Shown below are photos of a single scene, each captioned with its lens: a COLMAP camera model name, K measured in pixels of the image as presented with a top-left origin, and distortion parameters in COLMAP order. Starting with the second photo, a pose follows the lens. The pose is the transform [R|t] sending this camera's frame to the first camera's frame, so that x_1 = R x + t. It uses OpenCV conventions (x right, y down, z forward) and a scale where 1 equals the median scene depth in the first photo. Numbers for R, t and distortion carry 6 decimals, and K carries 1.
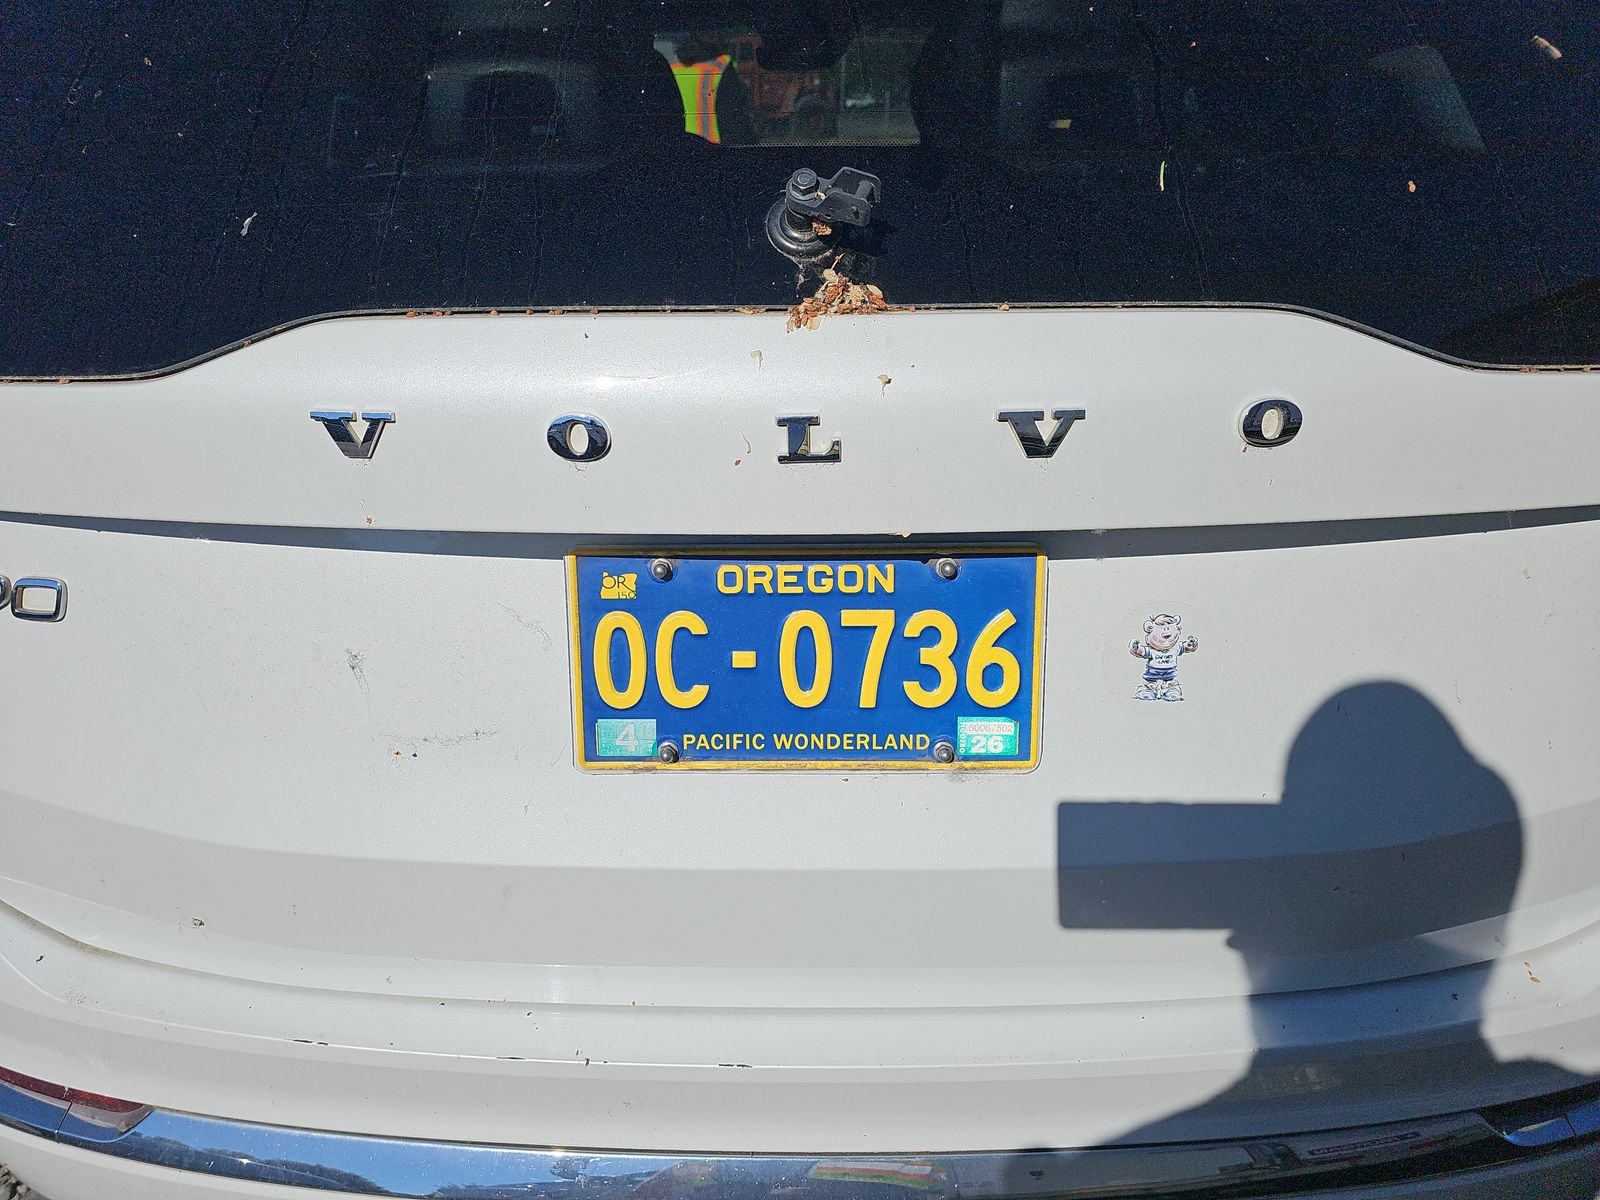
lens RADIAL K [[1096.4, 0, 780.5], [0, 1096.4, 596.6], [0, 0, 1]] dist [0.030762, -0.015637]
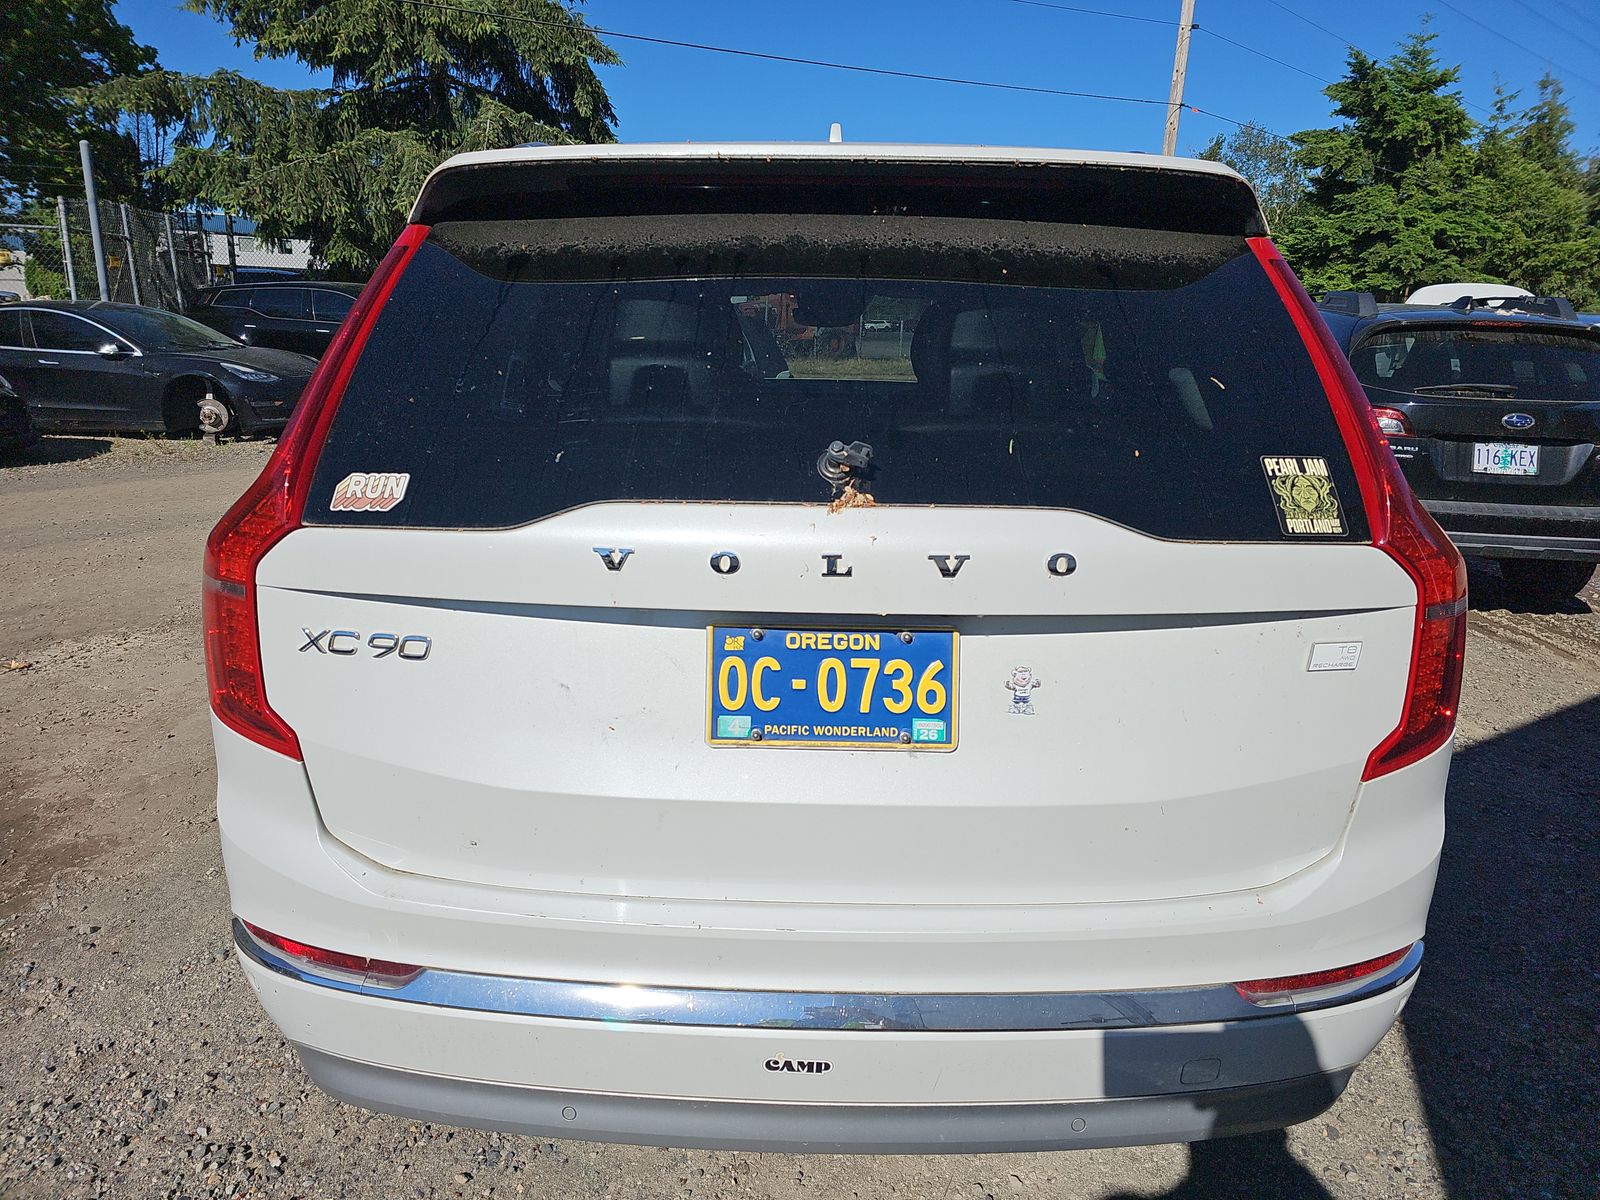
lens RADIAL K [[1096.4, 0, 798.8], [0, 1096.4, 594.3], [0, 0, 1]] dist [0.030762, -0.015637]
pose [[0.999695, 0.024313, 0.004285, -0.046070], [-0.023249, 0.985526, -0.167922, 0.223394], [-0.008306, 0.167771, 0.985791, -0.888967]]
